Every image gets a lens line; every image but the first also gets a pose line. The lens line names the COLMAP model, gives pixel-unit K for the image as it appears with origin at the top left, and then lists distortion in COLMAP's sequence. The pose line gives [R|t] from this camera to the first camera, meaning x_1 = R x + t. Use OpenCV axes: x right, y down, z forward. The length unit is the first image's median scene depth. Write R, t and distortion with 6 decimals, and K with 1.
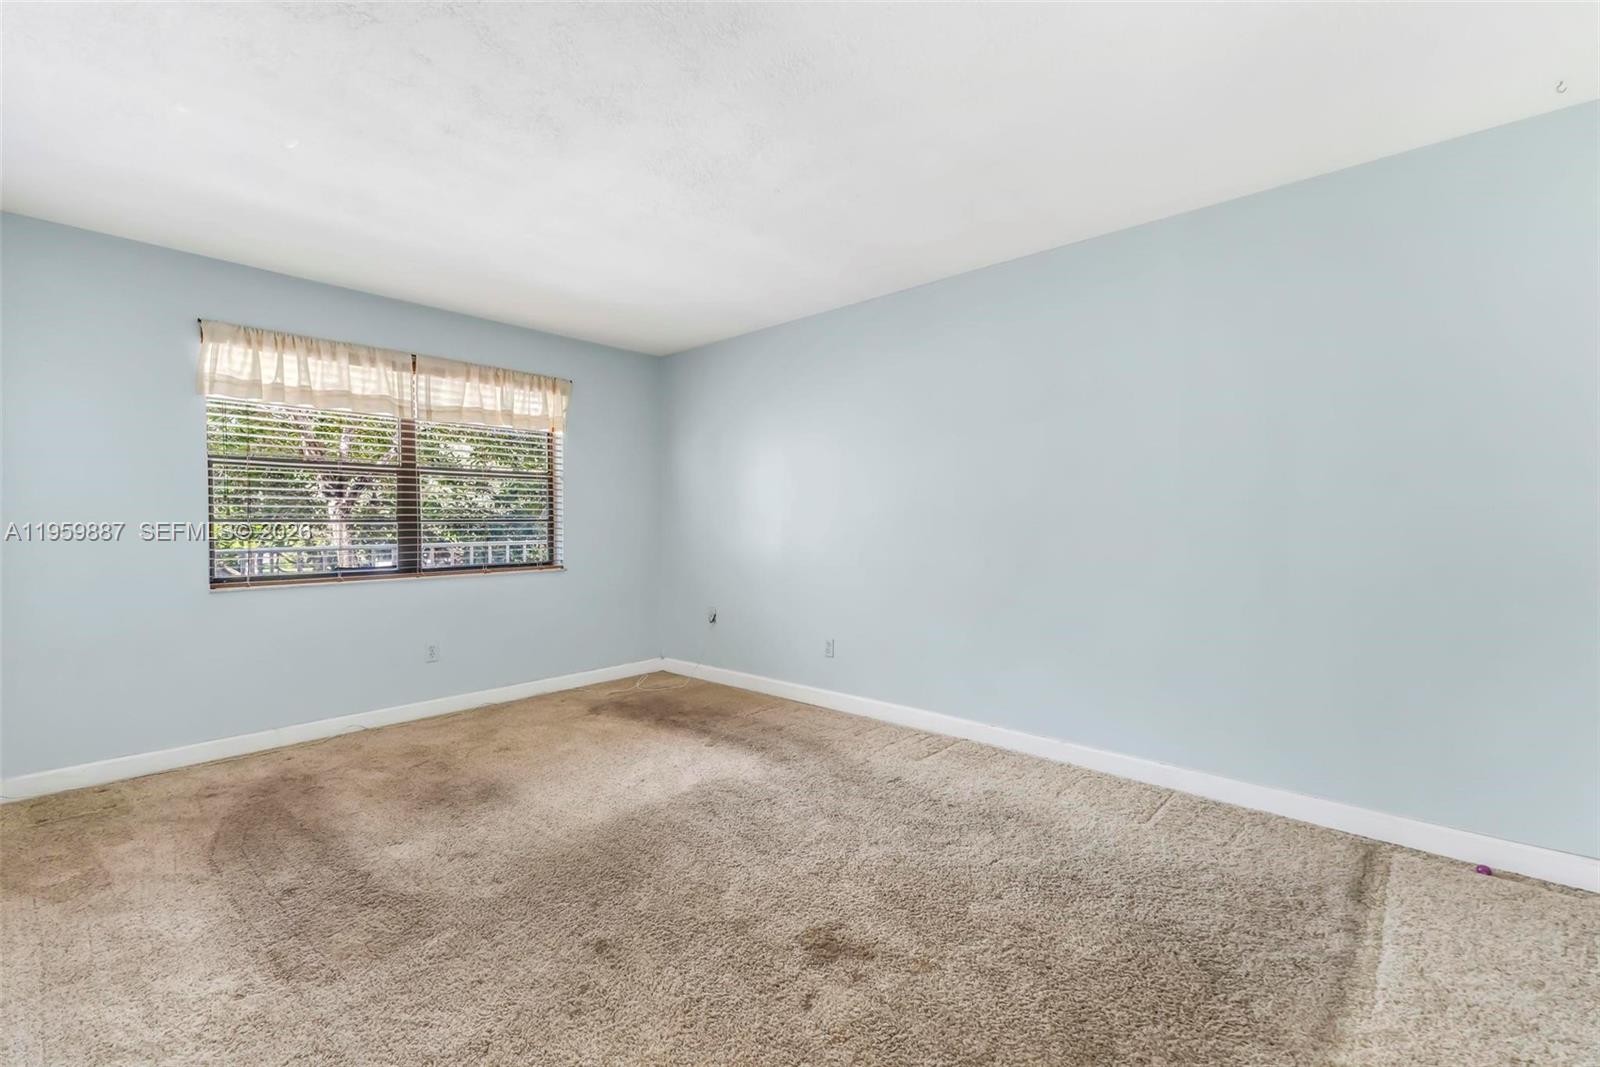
lens RADIAL K [[700.4, 0, 801.3], [0, 700.4, 518.0], [0, 0, 1]] dist [0.038733, 0.000119]
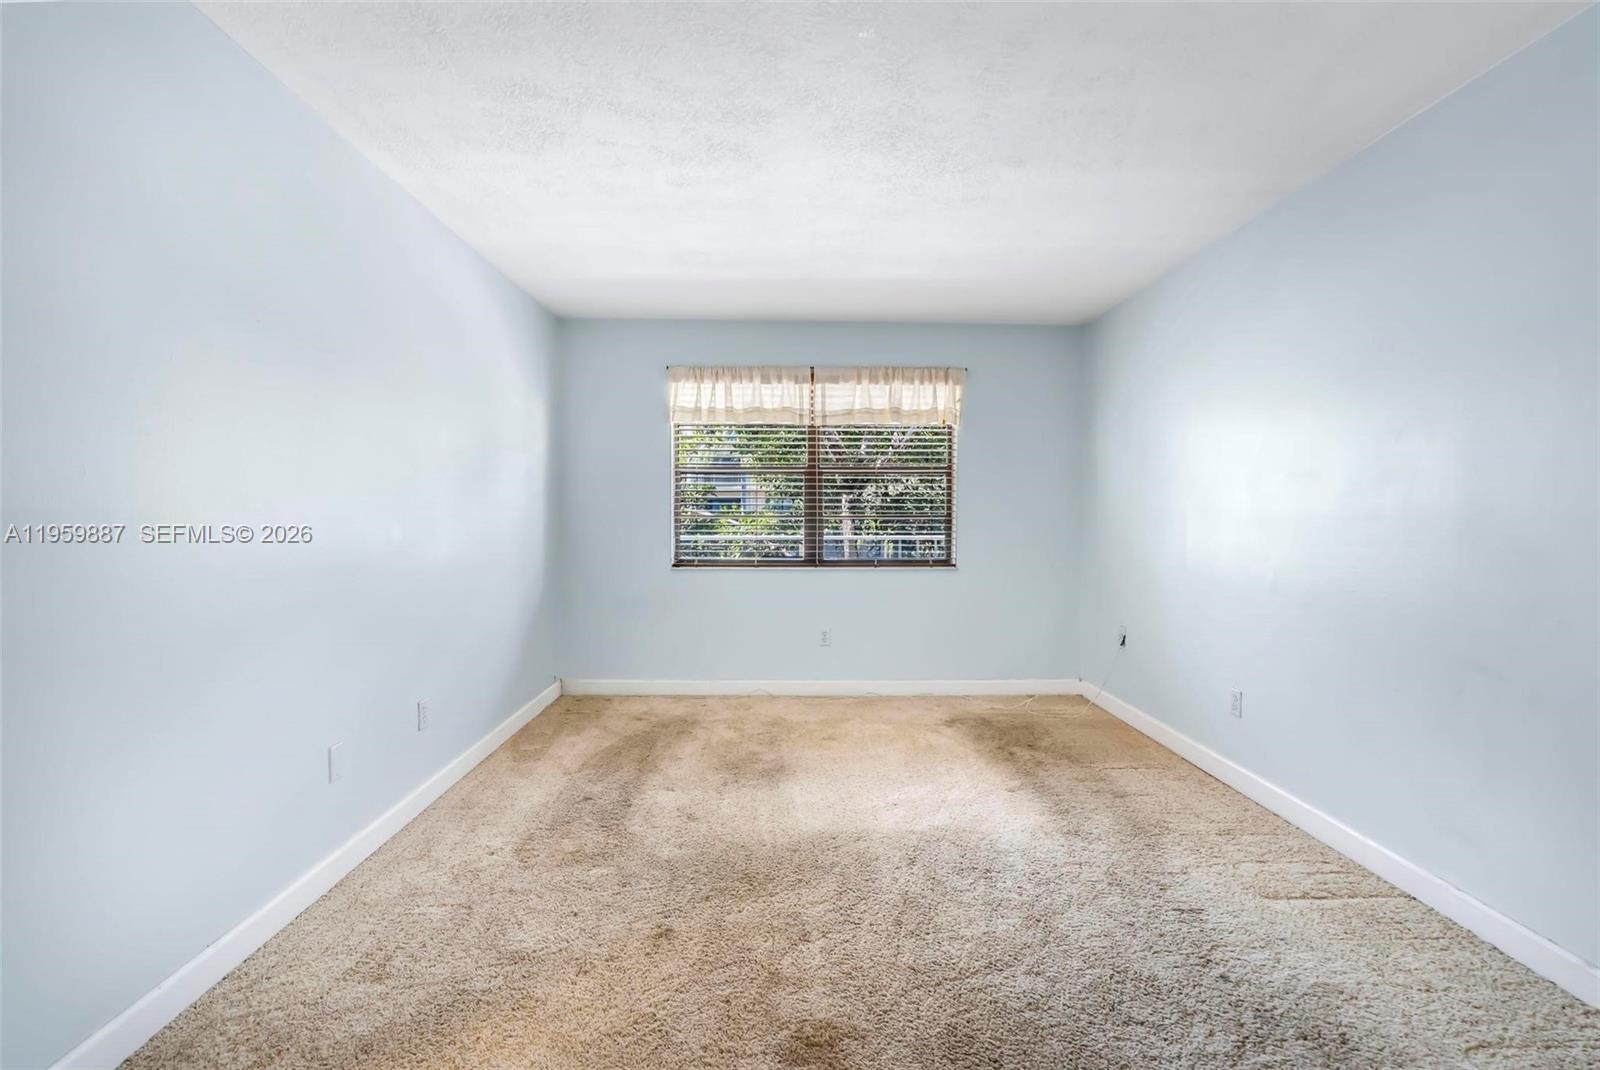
lens RADIAL K [[753.1, 0, 803.9], [0, 753.1, 504.4], [0, 0, 1]] dist [-0.011964, -0.000067]
pose [[0.687693, -0.003009, -0.725996, 0.315728], [-0.001406, 0.999984, -0.005477, -0.008993], [0.726001, 0.004787, 0.687677, 0.189915]]
